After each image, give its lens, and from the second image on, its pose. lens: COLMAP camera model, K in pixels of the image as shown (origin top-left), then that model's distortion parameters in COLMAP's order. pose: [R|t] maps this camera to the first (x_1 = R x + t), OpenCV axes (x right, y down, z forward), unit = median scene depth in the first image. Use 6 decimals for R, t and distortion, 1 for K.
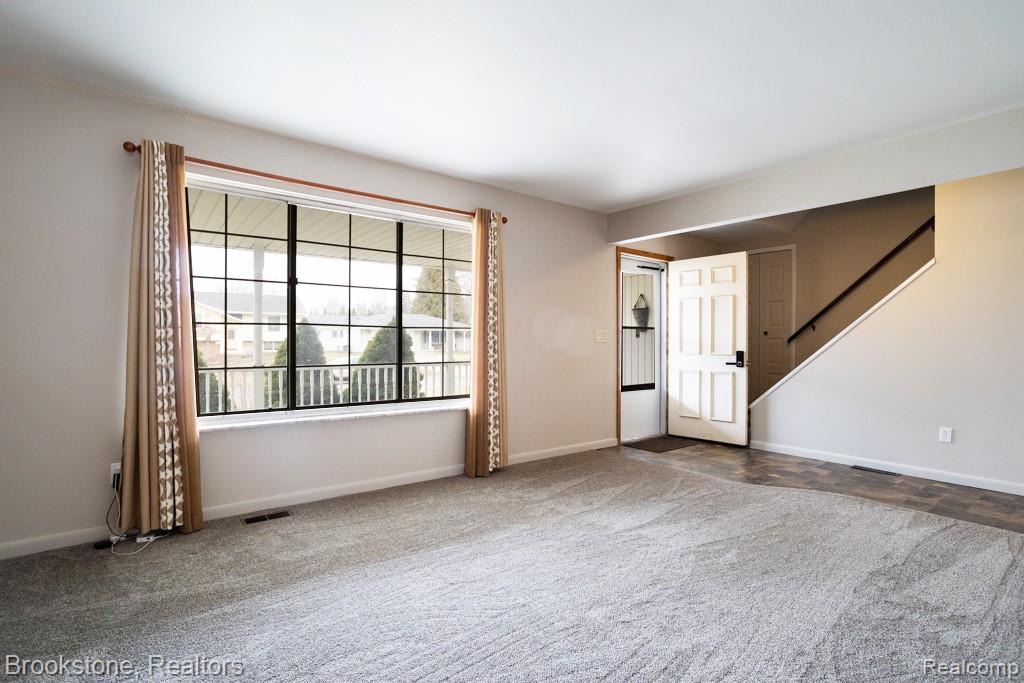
lens RADIAL K [[493.5, 0, 508.6], [0, 493.5, 341.4], [0, 0, 1]] dist [-0.047005, 0.034800]
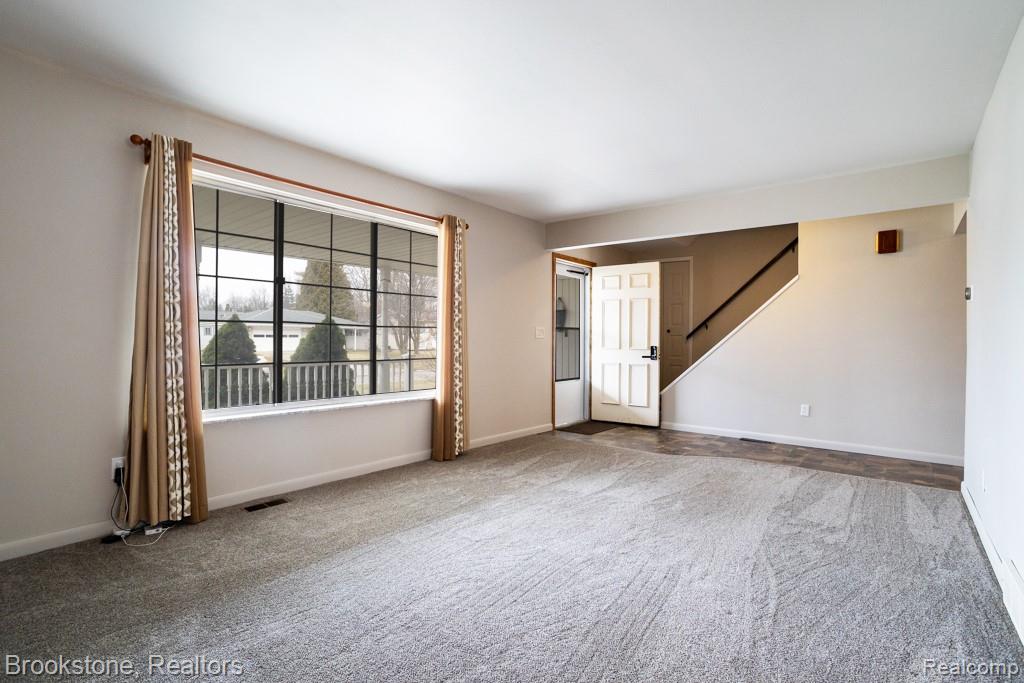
lens RADIAL K [[493.5, 0, 508.6], [0, 493.5, 341.4], [0, 0, 1]] dist [-0.047005, 0.034800]
pose [[0.974751, 0.003292, 0.223272, -0.186834], [-0.005166, 0.999956, 0.007812, 0.001076], [-0.223237, -0.008768, 0.974725, -0.104740]]
